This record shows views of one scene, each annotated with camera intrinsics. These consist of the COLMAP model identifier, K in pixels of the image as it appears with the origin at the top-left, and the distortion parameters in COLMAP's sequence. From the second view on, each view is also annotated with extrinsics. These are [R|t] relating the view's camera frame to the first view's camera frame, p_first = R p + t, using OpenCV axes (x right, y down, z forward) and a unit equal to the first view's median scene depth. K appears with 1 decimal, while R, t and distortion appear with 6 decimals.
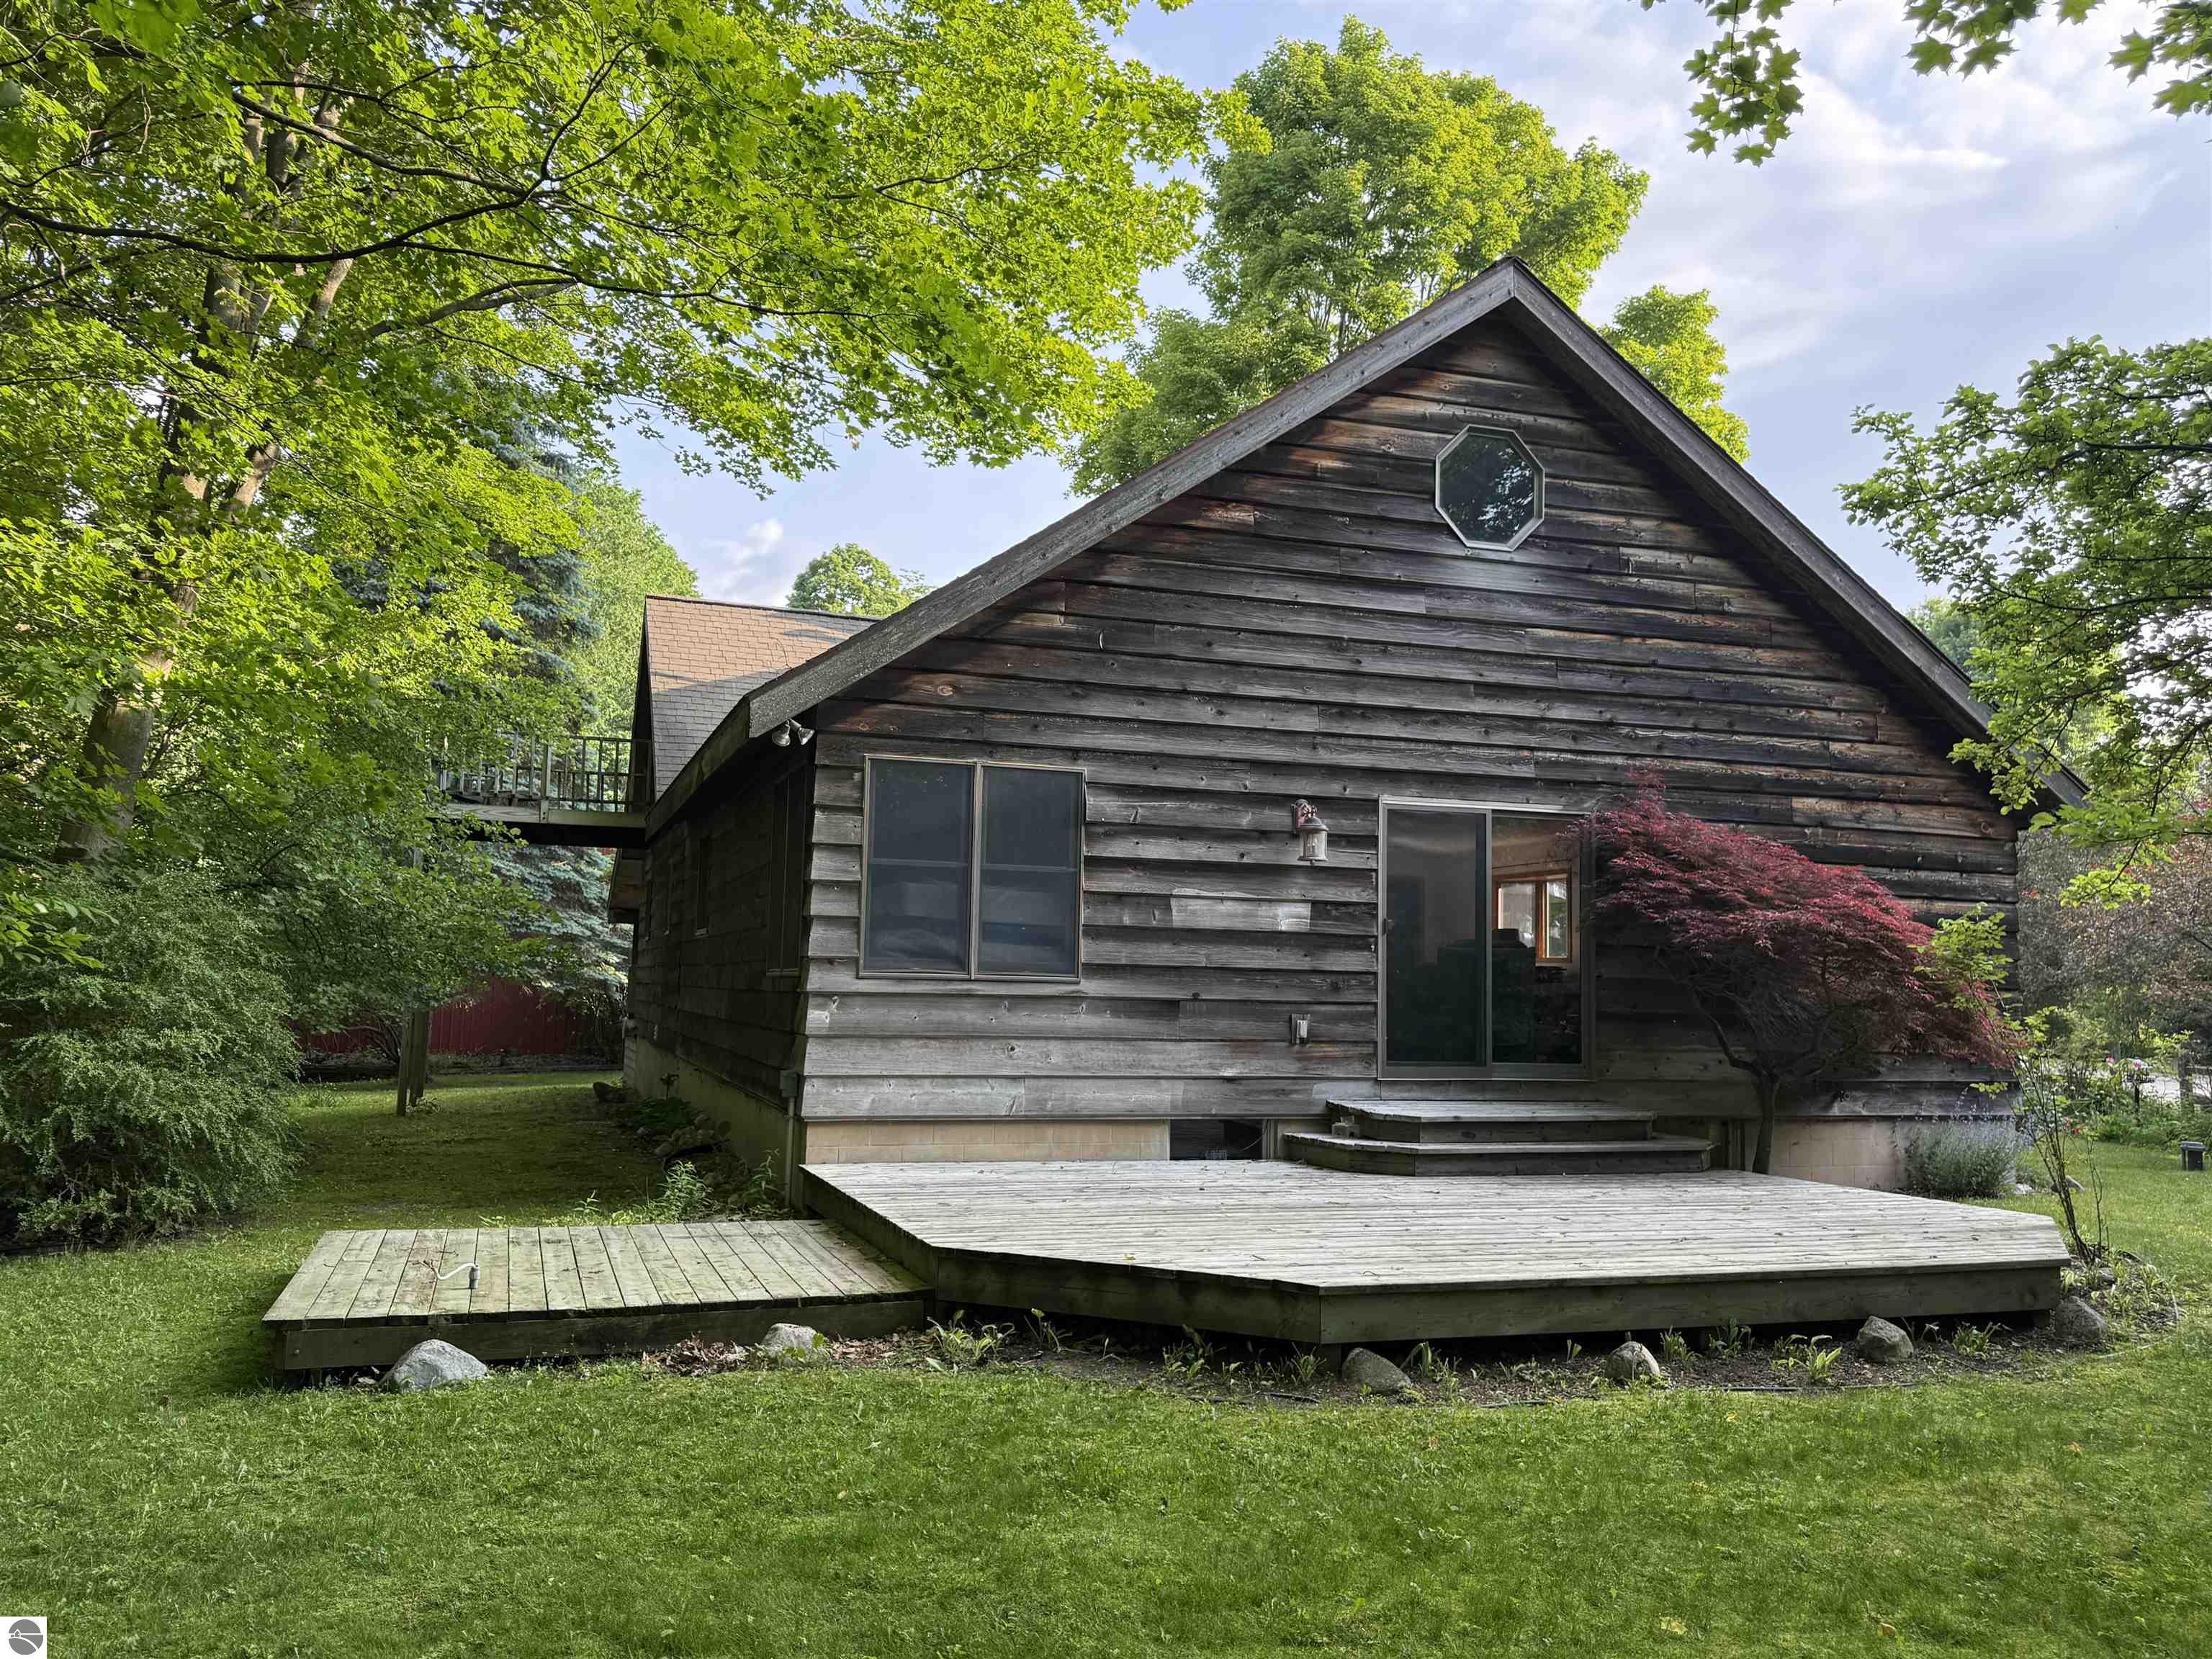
lens RADIAL K [[1701.3, 0, 1106.0], [0, 1701.3, 829.5], [0, 0, 1]] dist [0.001352, 0.000314]
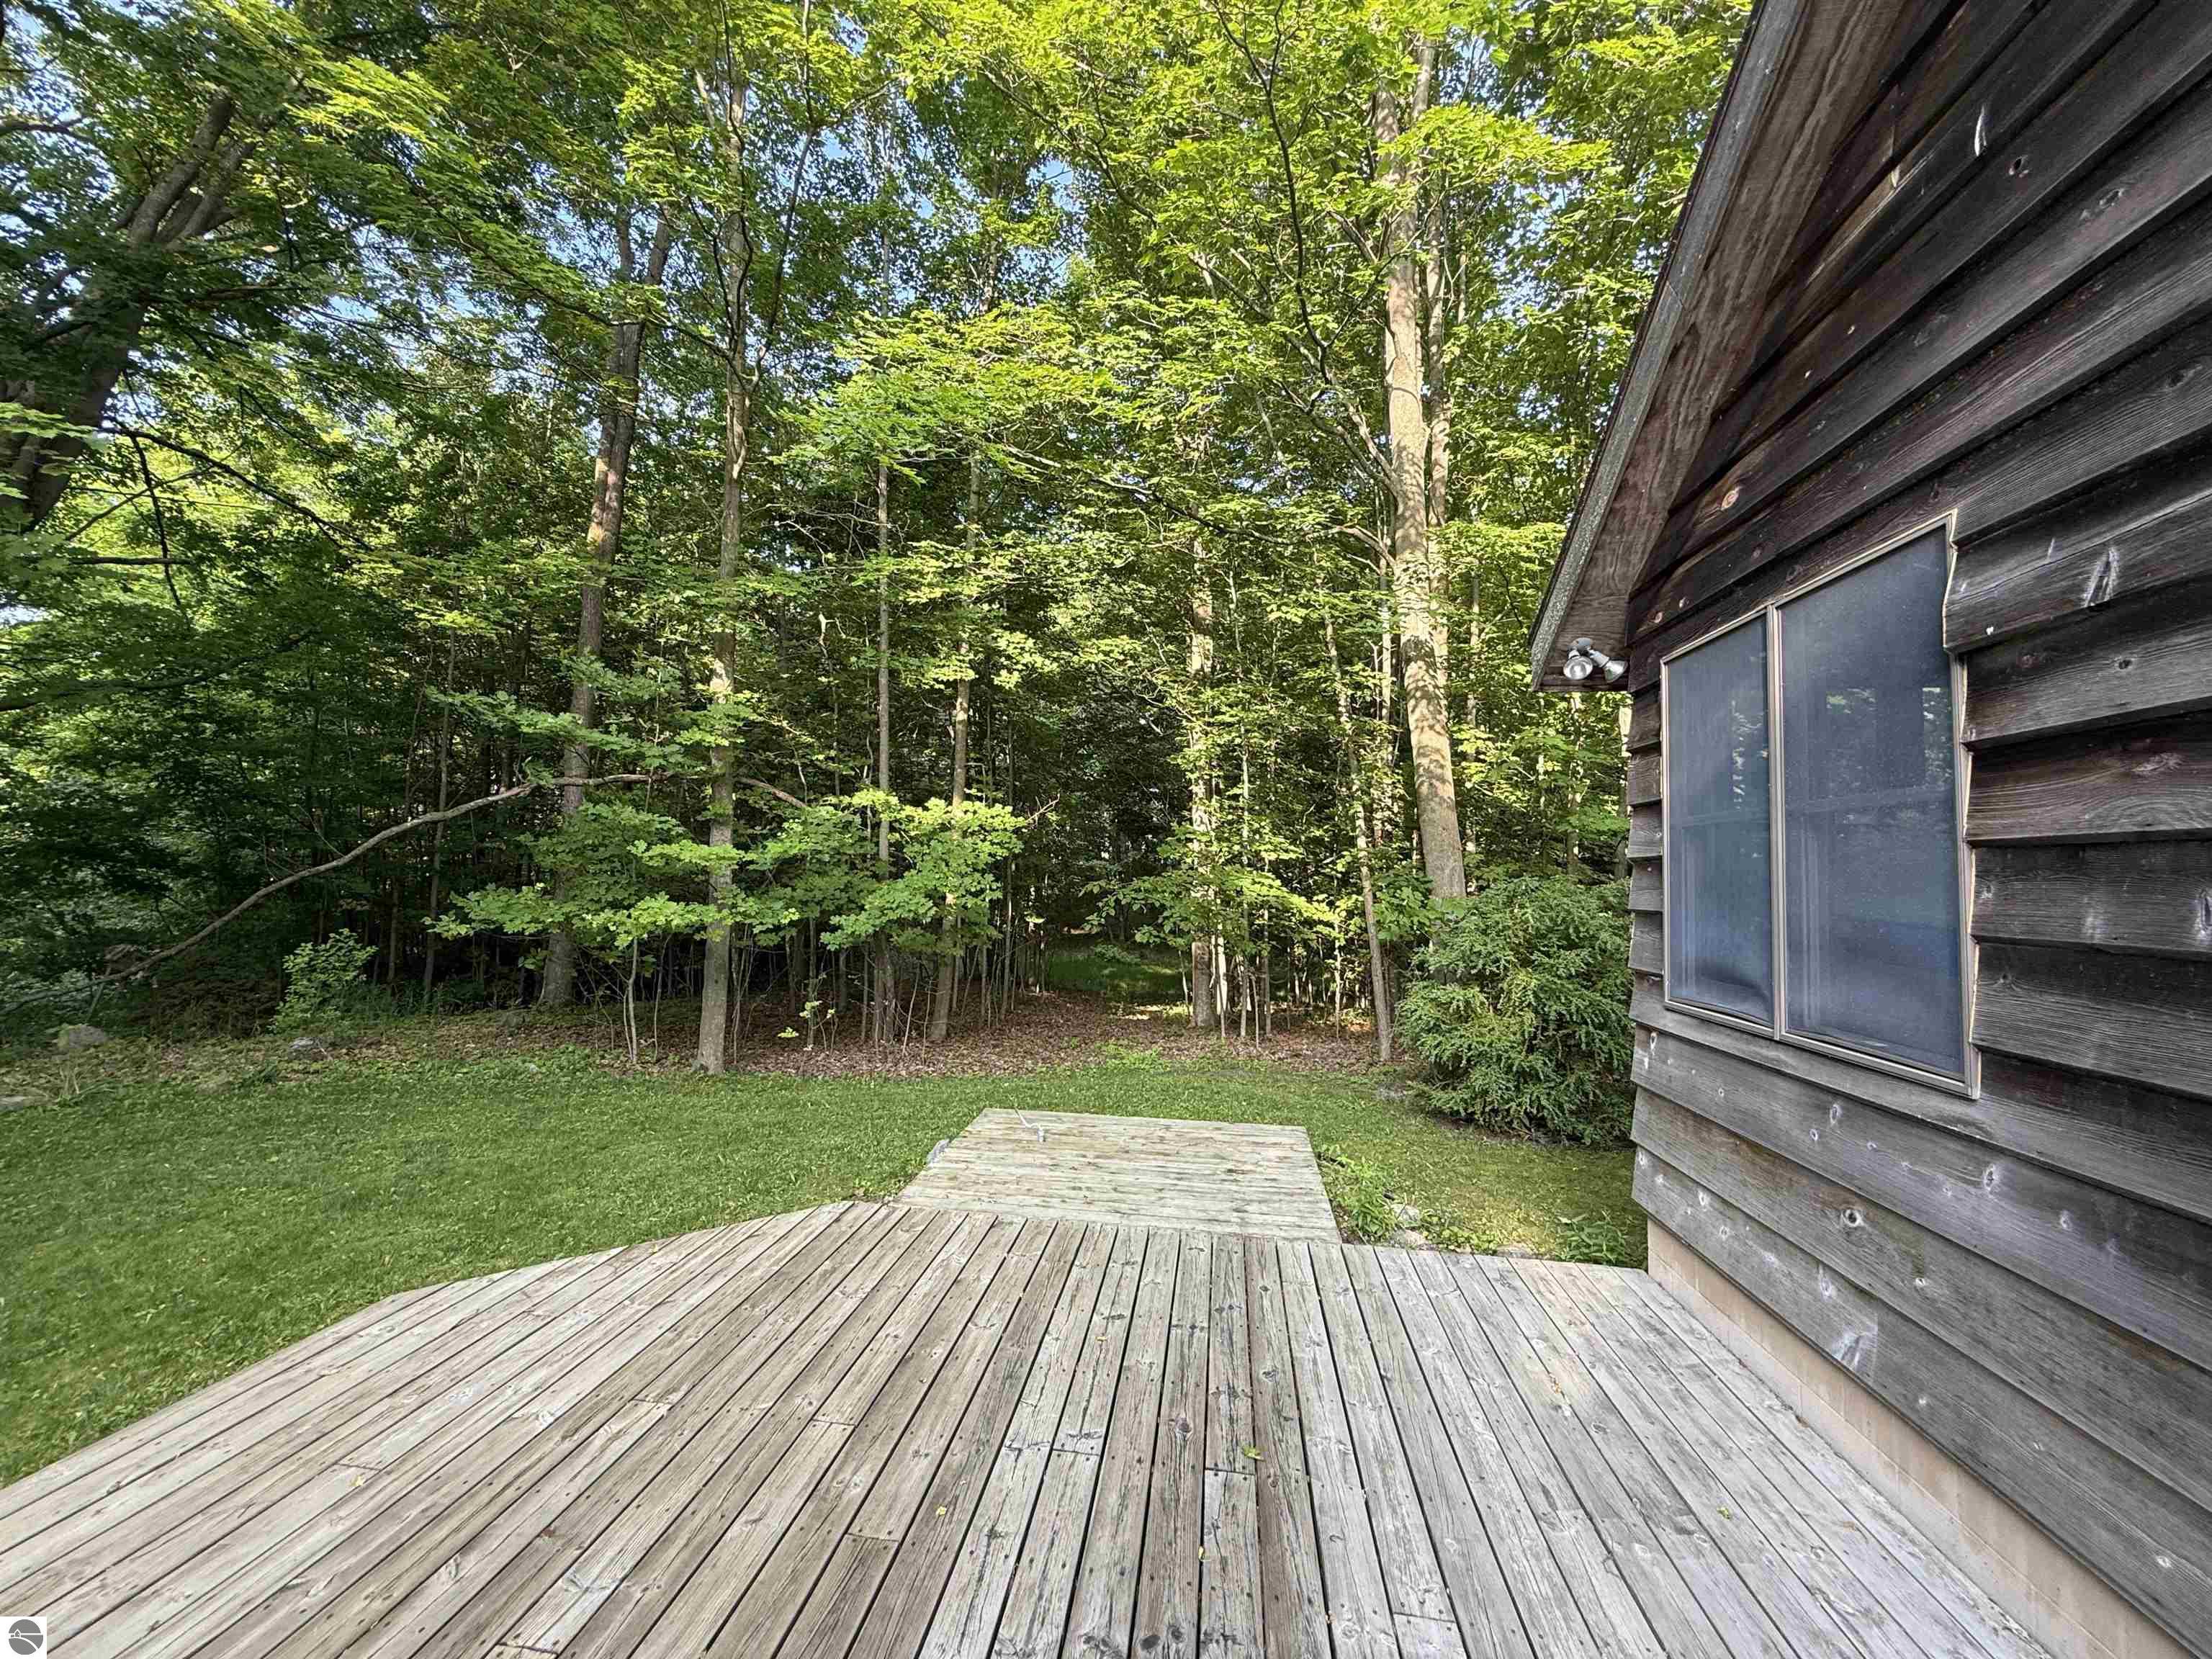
lens RADIAL K [[889.2, 0, 1093.6], [0, 889.2, 822.6], [0, 0, 1]] dist [-0.000776, -0.000122]
pose [[-0.462040, -0.077070, -0.883504, 0.236350], [0.056089, 0.991683, -0.115840, 0.043133], [0.885084, -0.103078, -0.453874, 0.915020]]
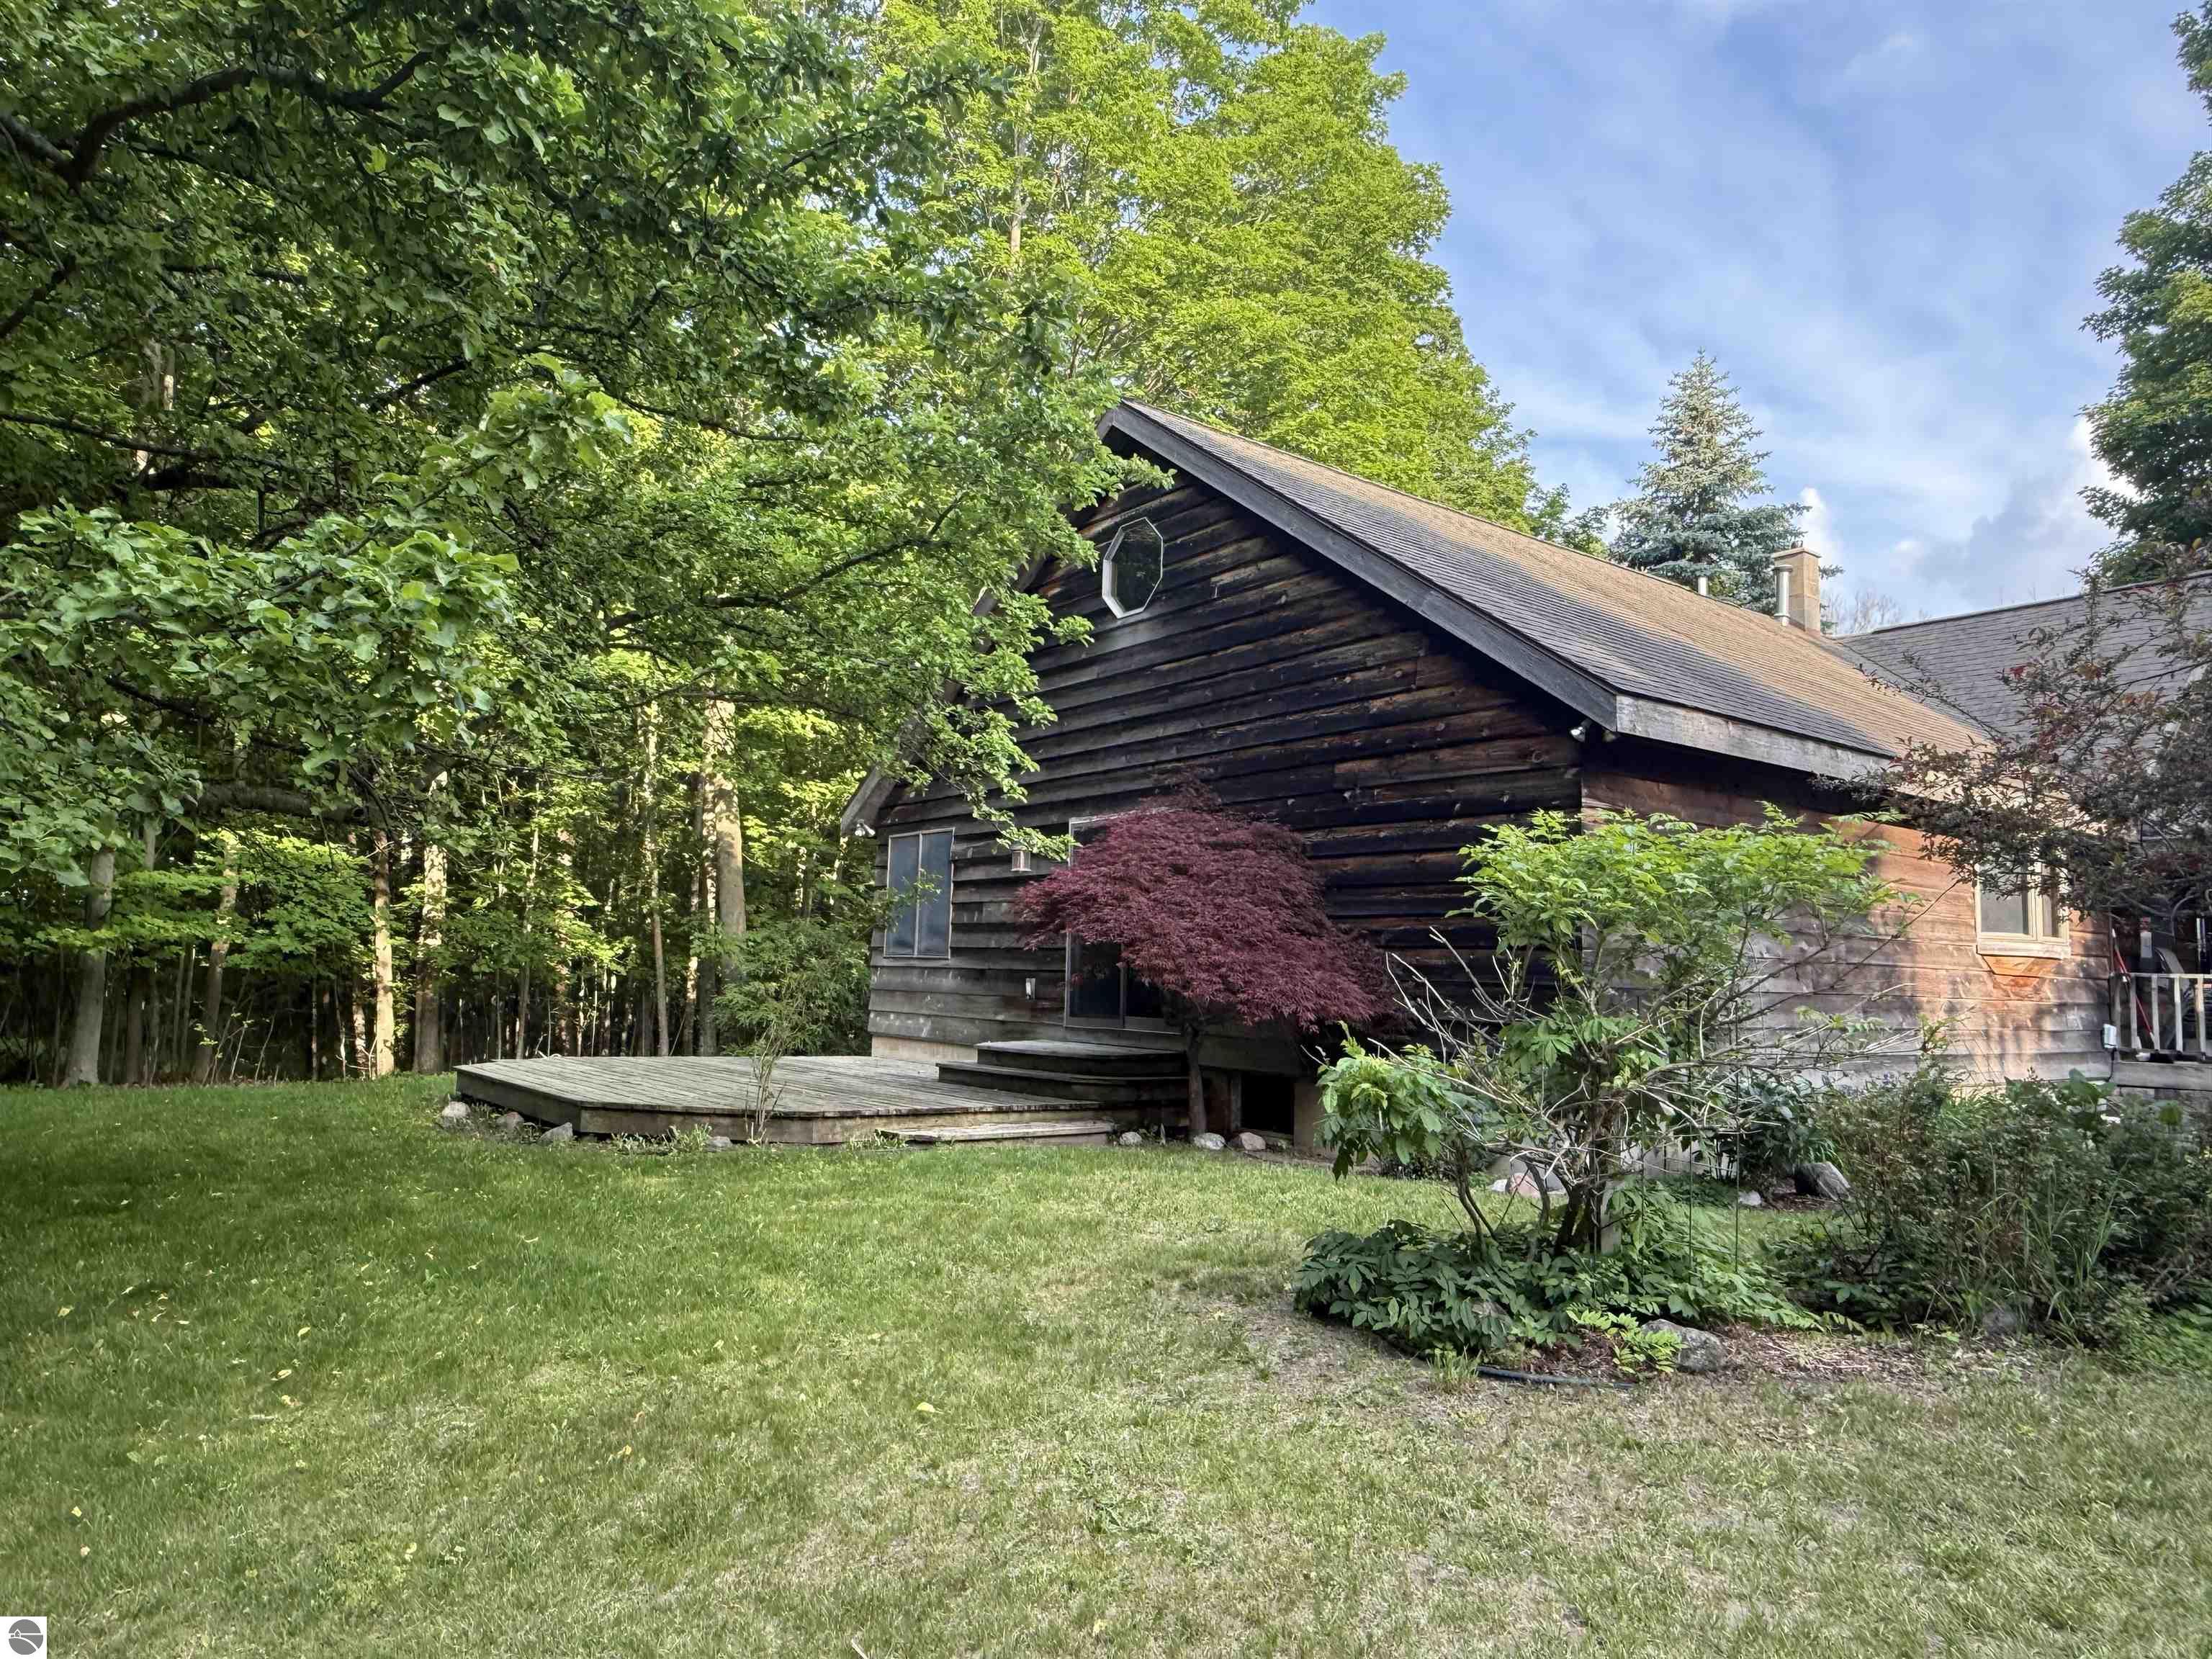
lens RADIAL K [[1422.7, 0, 1106.0], [0, 1422.7, 829.5], [0, 0, 1]] dist [0.000788, 0.000038]
pose [[0.307651, -0.100150, -0.946214, 1.324056], [0.074079, 0.993948, -0.081116, 0.087107], [0.948611, -0.045139, 0.313208, 0.710236]]
